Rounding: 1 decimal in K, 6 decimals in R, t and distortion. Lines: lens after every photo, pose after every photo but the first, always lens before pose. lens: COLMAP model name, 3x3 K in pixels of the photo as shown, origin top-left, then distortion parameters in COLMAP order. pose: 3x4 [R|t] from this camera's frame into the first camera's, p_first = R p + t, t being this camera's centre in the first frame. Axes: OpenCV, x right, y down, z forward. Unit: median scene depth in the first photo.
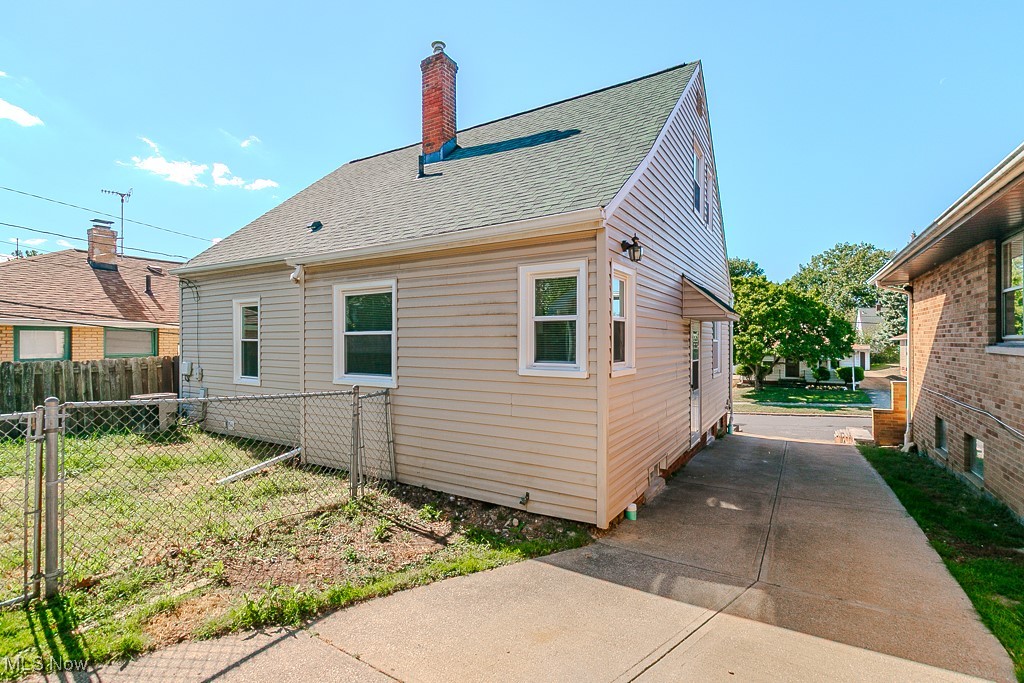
lens RADIAL K [[476.7, 0, 512.7], [0, 476.7, 343.2], [0, 0, 1]] dist [0.004315, -0.000421]
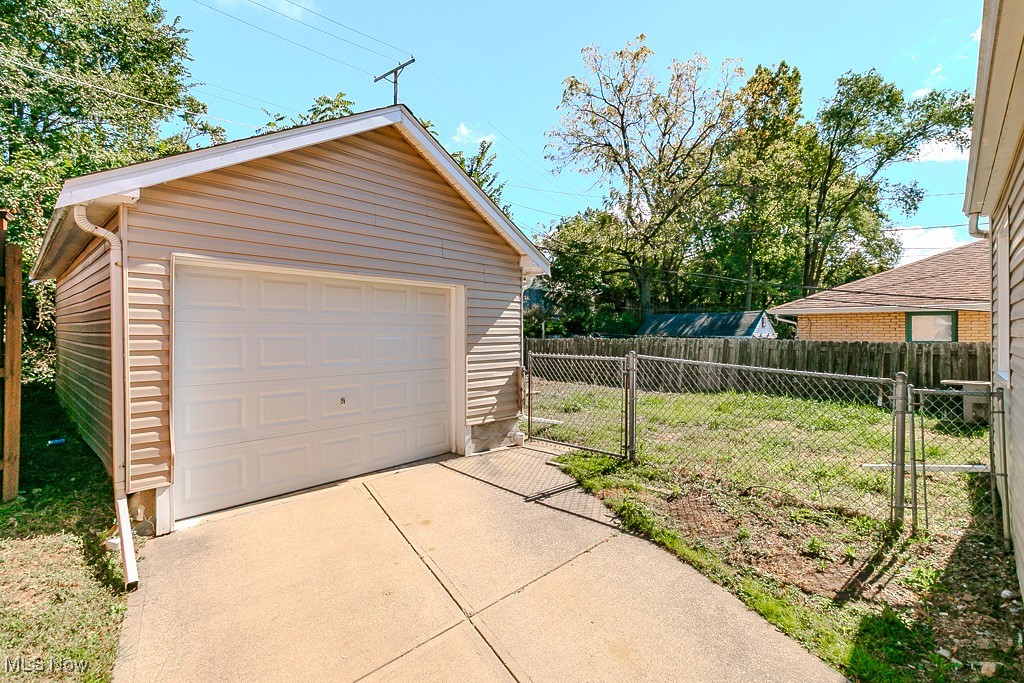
lens RADIAL K [[476.7, 0, 512.4], [0, 476.7, 334.0], [0, 0, 1]] dist [0.004315, -0.000421]
pose [[-0.194561, 0.005212, -0.980877, 0.475328], [-0.003157, 0.999977, 0.005940, 0.021827], [0.980885, 0.004253, -0.194540, 0.494008]]
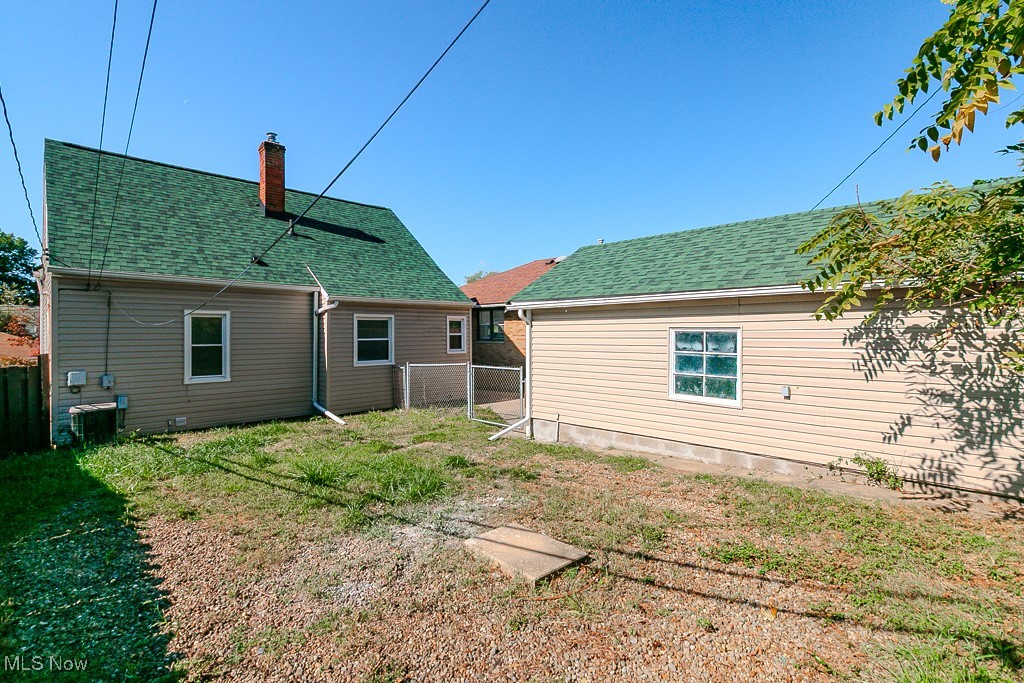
lens RADIAL K [[476.7, 0, 512.2], [0, 476.7, 342.5], [0, 0, 1]] dist [0.004315, -0.000421]
pose [[0.232246, -0.020389, 0.972443, -2.234433], [0.007857, 0.999787, 0.019086, -0.044155], [-0.972625, 0.003208, 0.232357, -0.040646]]
